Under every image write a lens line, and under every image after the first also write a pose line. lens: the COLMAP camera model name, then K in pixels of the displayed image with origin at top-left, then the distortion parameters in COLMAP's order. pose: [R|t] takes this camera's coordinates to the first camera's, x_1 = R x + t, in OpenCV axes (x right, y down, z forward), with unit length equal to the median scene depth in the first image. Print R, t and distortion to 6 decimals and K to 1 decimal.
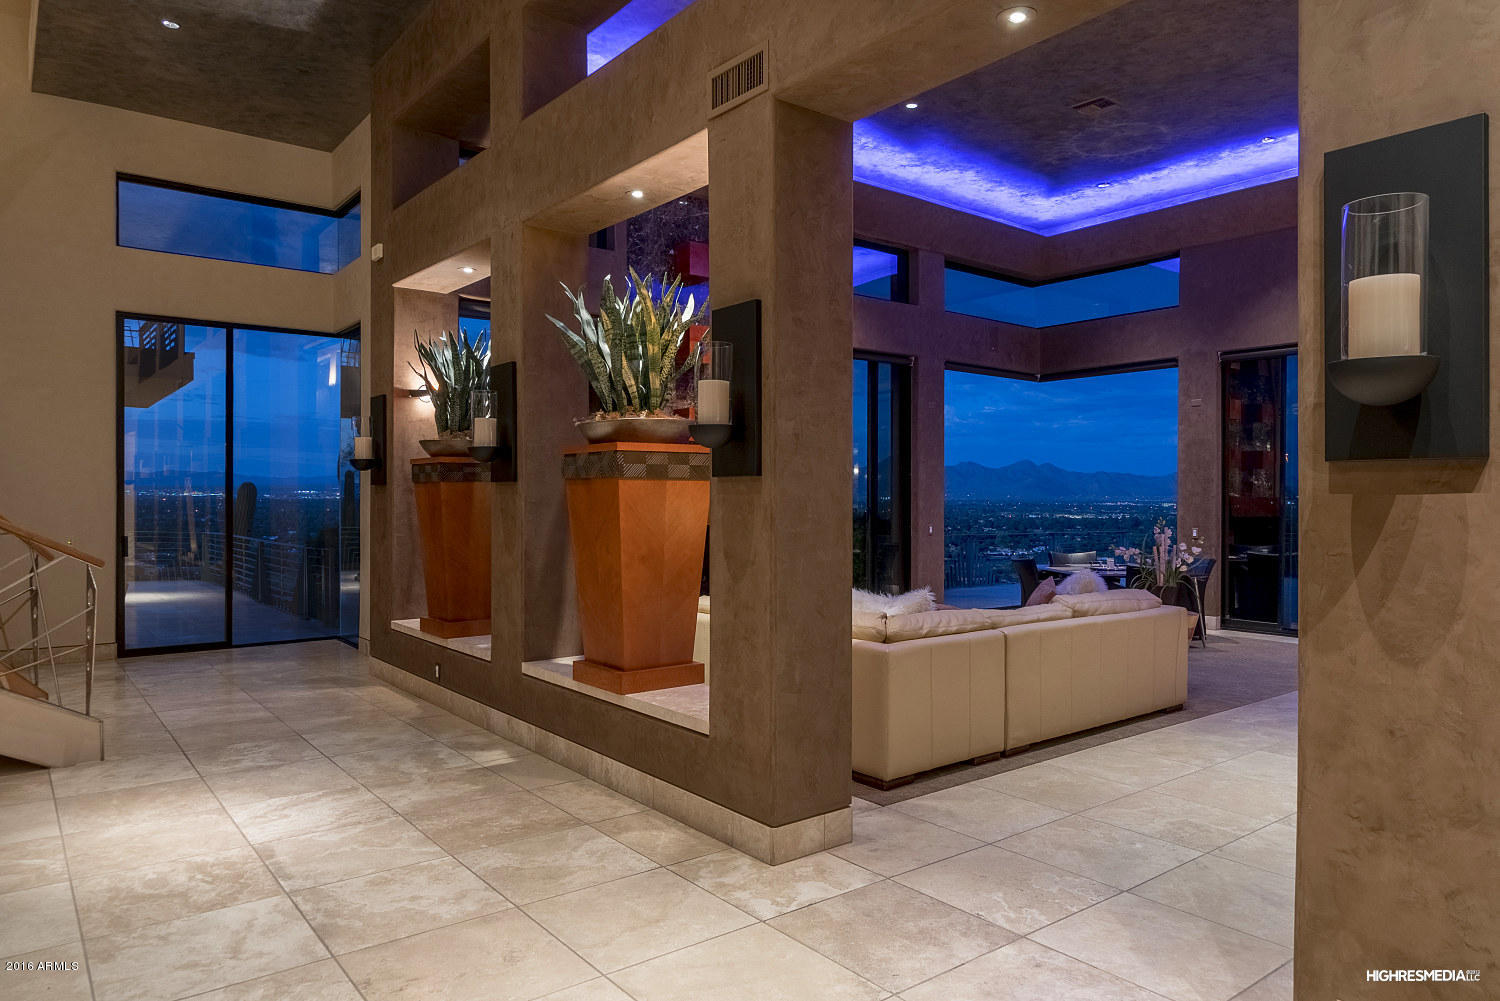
lens RADIAL K [[968.6, 0, 746.0], [0, 968.6, 503.4], [0, 0, 1]] dist [-0.002099, -0.001079]
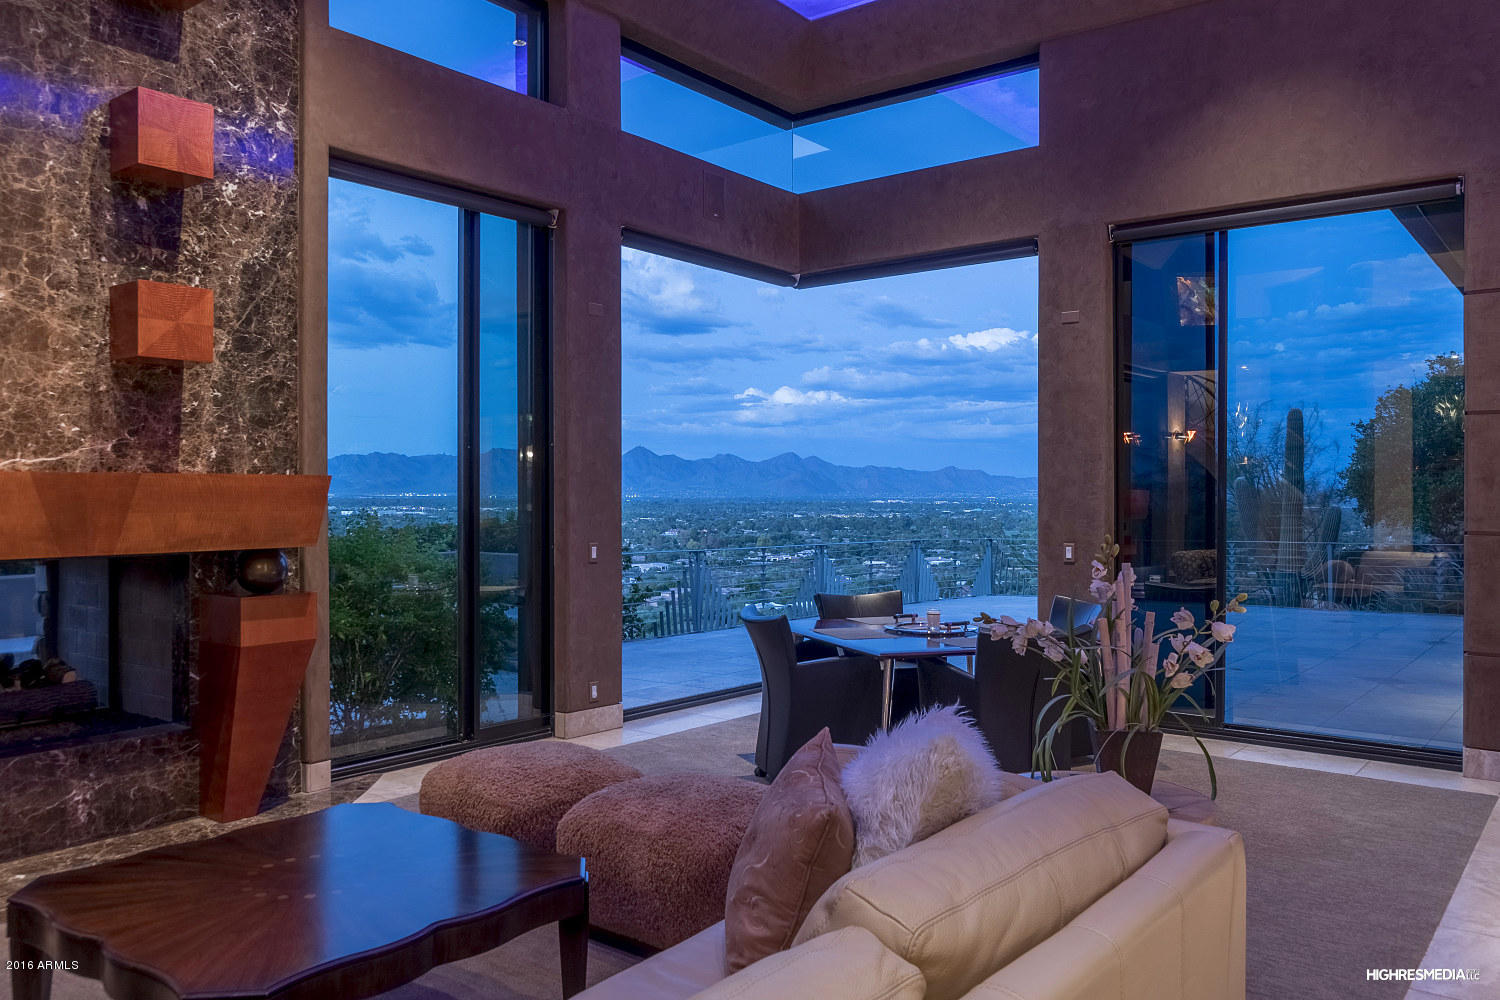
lens RADIAL K [[1143.7, 0, 753.0], [0, 1143.7, 495.5], [0, 0, 1]] dist [-0.008877, -0.001062]
pose [[0.969148, -0.002900, 0.246463, 0.124894], [0.004352, 0.999976, -0.005350, 0.000580], [-0.246441, 0.006258, 0.969137, 0.401170]]
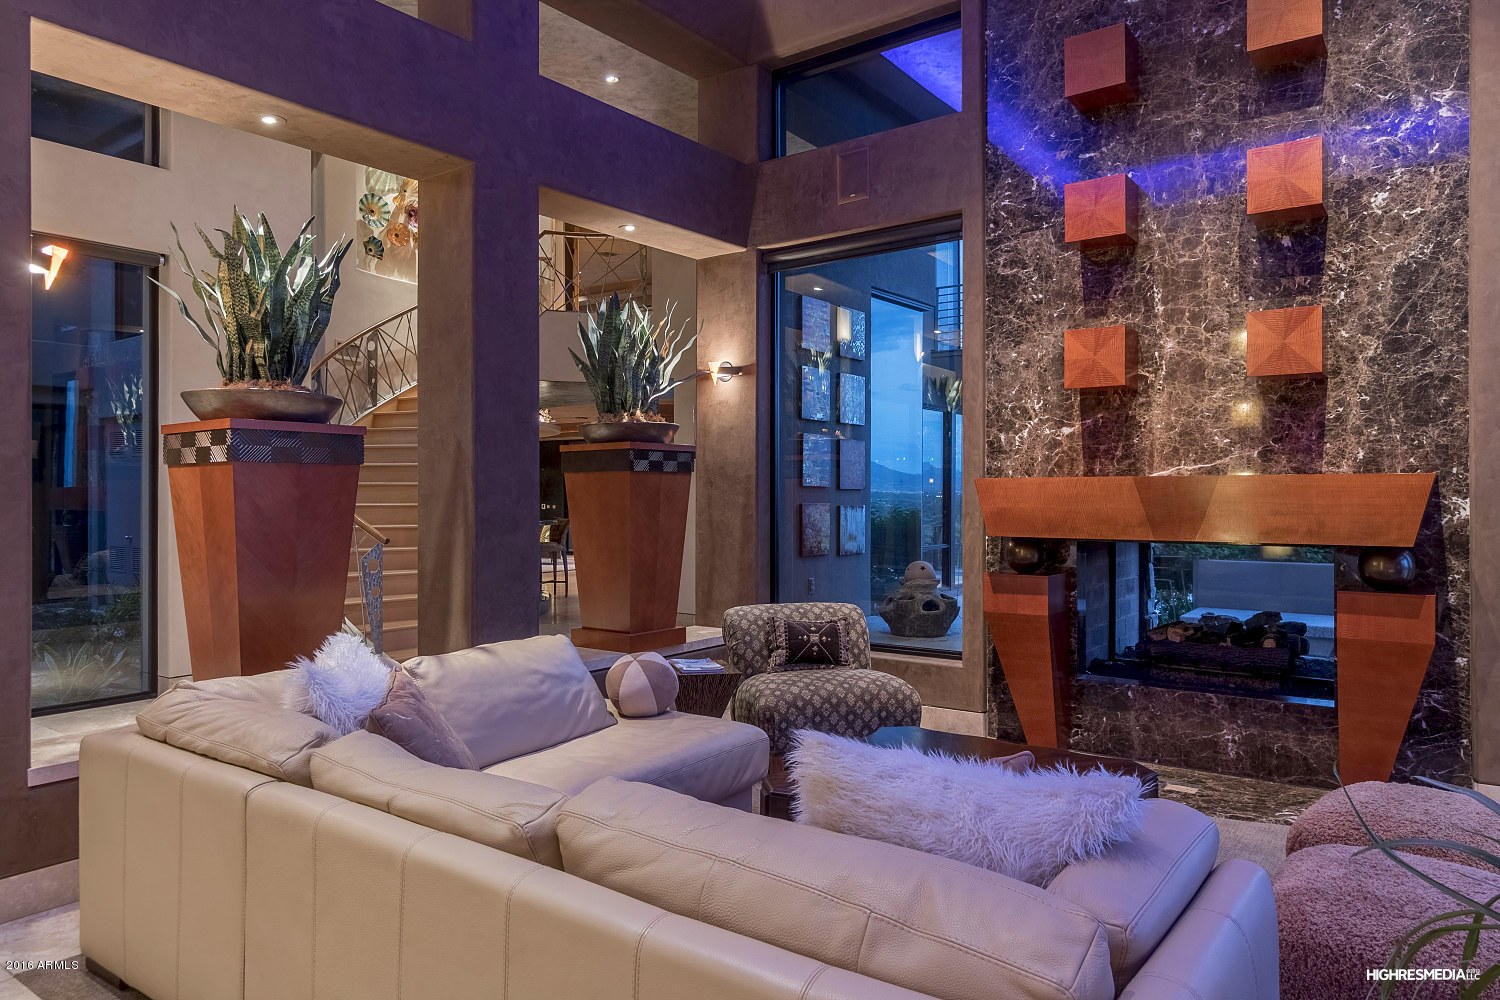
lens RADIAL K [[983.8, 0, 752.6], [0, 983.8, 499.4], [0, 0, 1]] dist [-0.002668, -0.000175]
pose [[0.265672, 0.001648, -0.964062, 0.363336], [-0.008750, 0.999961, -0.000702, 0.001955], [0.964024, 0.008622, 0.265677, 0.539038]]
